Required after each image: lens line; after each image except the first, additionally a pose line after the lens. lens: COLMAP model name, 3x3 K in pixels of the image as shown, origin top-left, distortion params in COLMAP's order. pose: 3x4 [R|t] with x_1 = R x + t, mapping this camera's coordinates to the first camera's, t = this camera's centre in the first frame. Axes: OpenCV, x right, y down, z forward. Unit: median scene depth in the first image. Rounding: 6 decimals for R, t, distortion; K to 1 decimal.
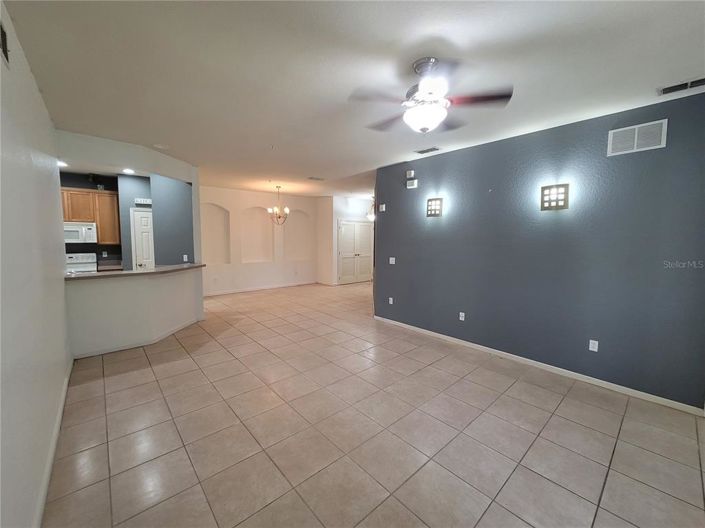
lens RADIAL K [[287.7, 0, 350.8], [0, 287.7, 260.8], [0, 0, 1]] dist [-0.000939, 0.000380]
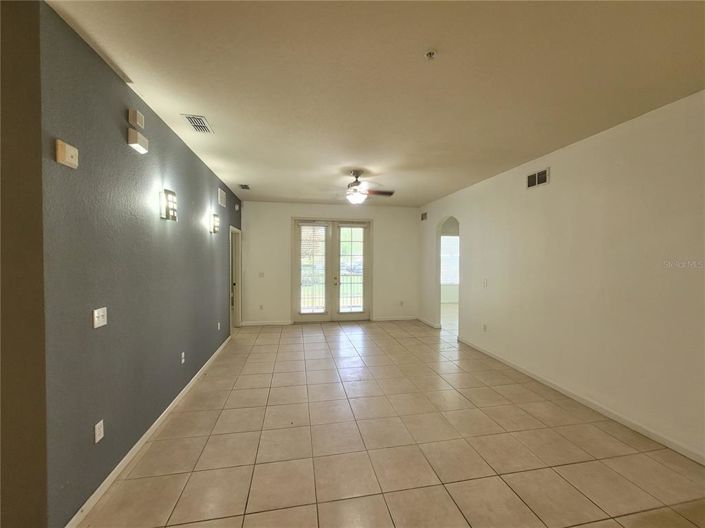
lens RADIAL K [[287.7, 0, 350.8], [0, 287.7, 260.8], [0, 0, 1]] dist [-0.000939, 0.000380]
pose [[-0.862915, -0.019943, 0.504955, -0.199152], [0.031173, 0.995217, 0.092577, -0.062990], [-0.504387, 0.095627, -0.858166, 0.750144]]
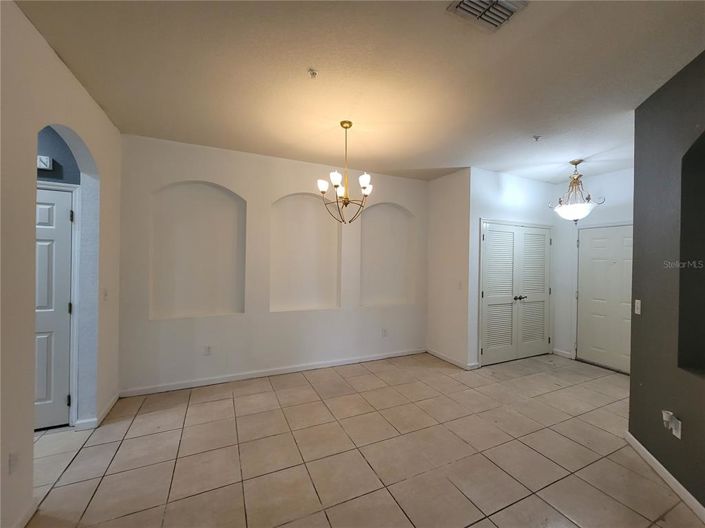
lens RADIAL K [[287.7, 0, 350.8], [0, 287.7, 260.8], [0, 0, 1]] dist [-0.000939, 0.000380]
pose [[0.954491, 0.006626, -0.298166, -0.119698], [-0.031794, 0.996317, -0.079639, -0.042612], [0.296540, 0.085495, 0.951186, 0.605248]]
